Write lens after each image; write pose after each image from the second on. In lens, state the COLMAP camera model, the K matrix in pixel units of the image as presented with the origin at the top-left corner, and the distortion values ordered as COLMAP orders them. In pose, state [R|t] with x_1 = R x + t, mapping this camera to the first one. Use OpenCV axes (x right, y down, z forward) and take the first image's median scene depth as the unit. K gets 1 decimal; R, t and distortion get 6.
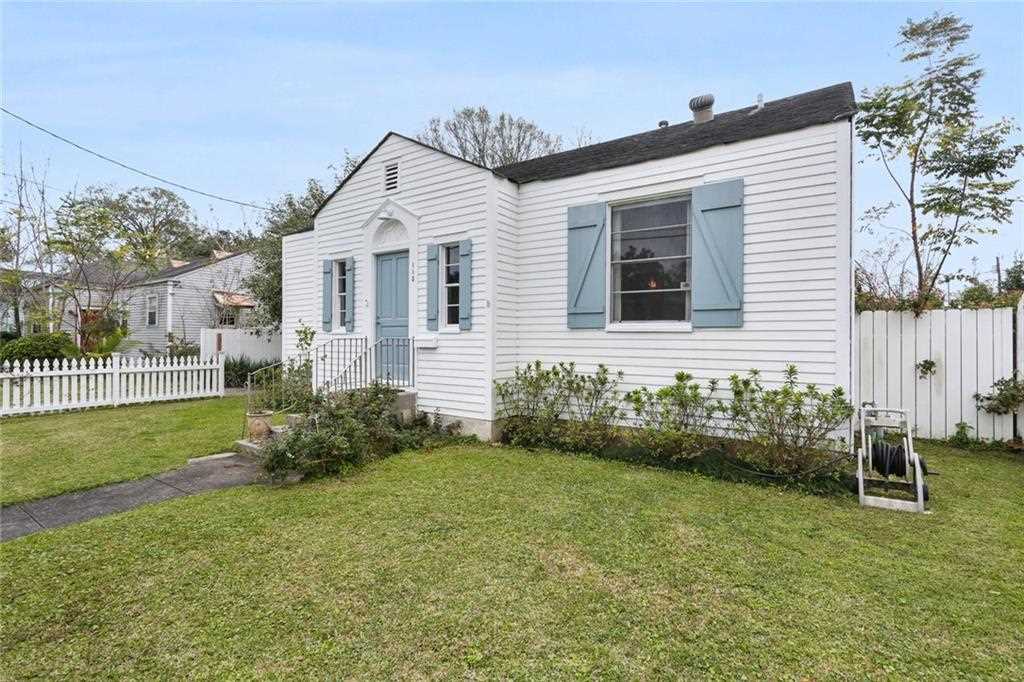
lens RADIAL K [[489.3, 0, 508.0], [0, 489.3, 338.9], [0, 0, 1]] dist [-0.013233, 0.000479]
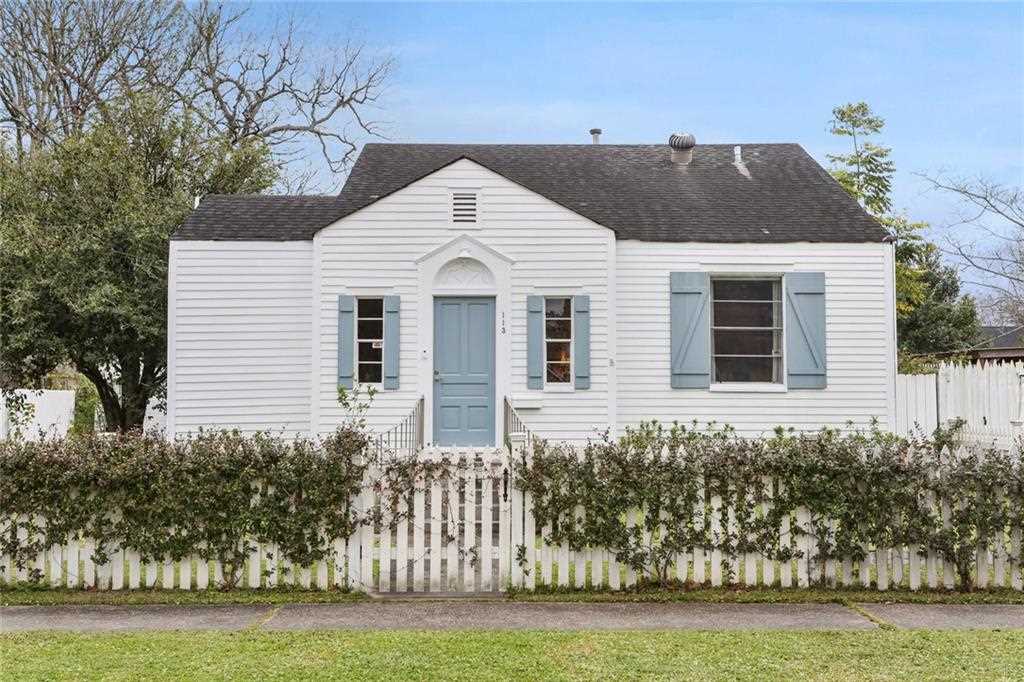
lens RADIAL K [[1141.4, 0, 513.9], [0, 1141.4, 340.8], [0, 0, 1]] dist [0.019547, 0.000000]
pose [[0.808460, 0.032388, 0.587659, -1.560826], [0.004505, 0.998115, -0.061206, 0.024252], [-0.588533, 0.052130, 0.806791, -0.752350]]
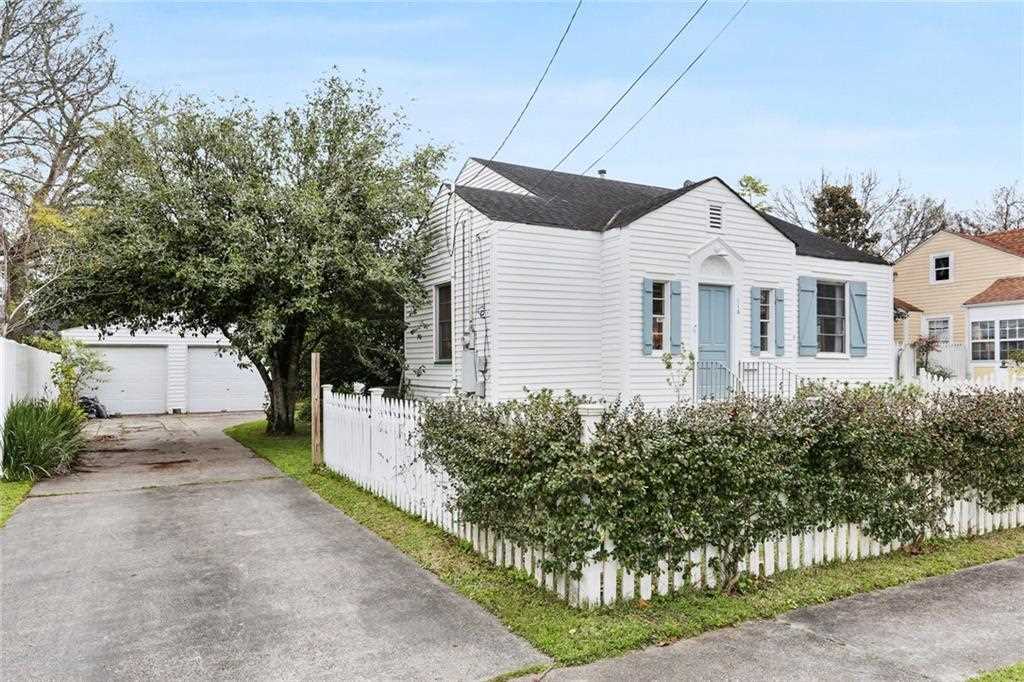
lens RADIAL K [[709.8, 0, 510.1], [0, 709.8, 348.0], [0, 0, 1]] dist [-0.000241, 0.000649]
pose [[0.438804, 0.016169, 0.898437, -2.221304], [-0.001242, 0.999848, -0.017387, -0.005958], [-0.898582, 0.006514, 0.438758, 0.837717]]
